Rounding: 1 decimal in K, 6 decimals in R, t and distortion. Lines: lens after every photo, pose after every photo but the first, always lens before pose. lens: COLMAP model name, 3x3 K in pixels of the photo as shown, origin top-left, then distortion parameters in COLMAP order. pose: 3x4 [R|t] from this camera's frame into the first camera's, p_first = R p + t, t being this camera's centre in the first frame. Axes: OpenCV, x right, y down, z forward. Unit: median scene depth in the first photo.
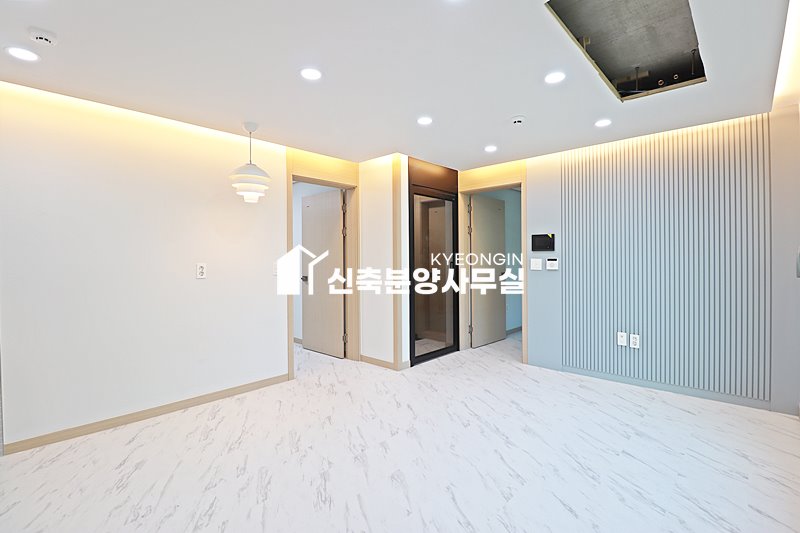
lens RADIAL K [[368.3, 0, 401.1], [0, 368.3, 258.5], [0, 0, 1]] dist [0.000545, -0.015195]
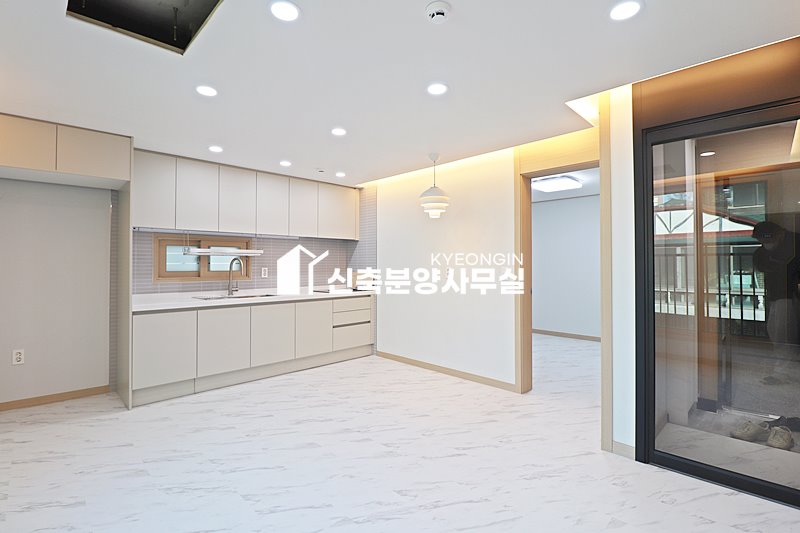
lens RADIAL K [[370.7, 0, 403.1], [0, 370.7, 260.2], [0, 0, 1]] dist [-0.001368, -0.013419]
pose [[-0.027626, -0.002251, -0.999616, 0.923136], [-0.001782, 0.999996, -0.002202, -0.009612], [0.999617, 0.001720, -0.027630, 1.030424]]
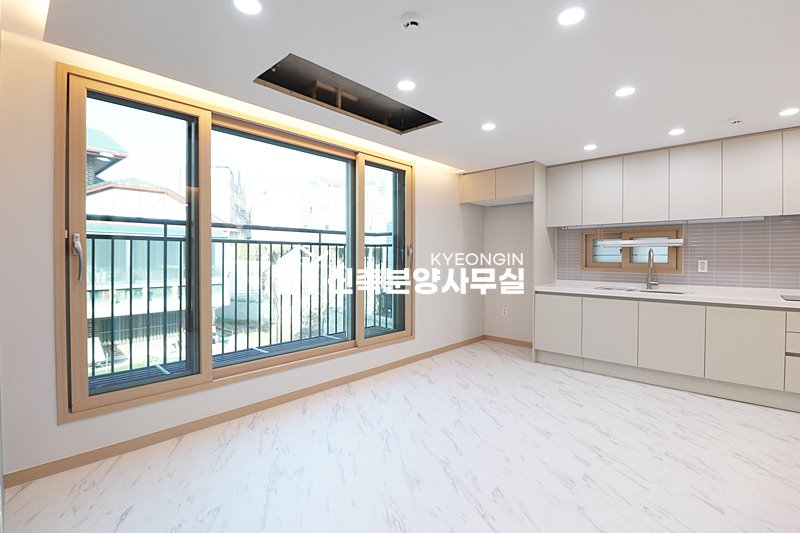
lens RADIAL K [[370.7, 0, 403.1], [0, 370.7, 260.2], [0, 0, 1]] dist [-0.001368, -0.013419]
pose [[-0.999920, 0.005423, -0.011432, 0.363846], [0.005319, 0.999944, 0.009104, 0.004146], [0.011480, 0.009042, -0.999893, 1.710390]]
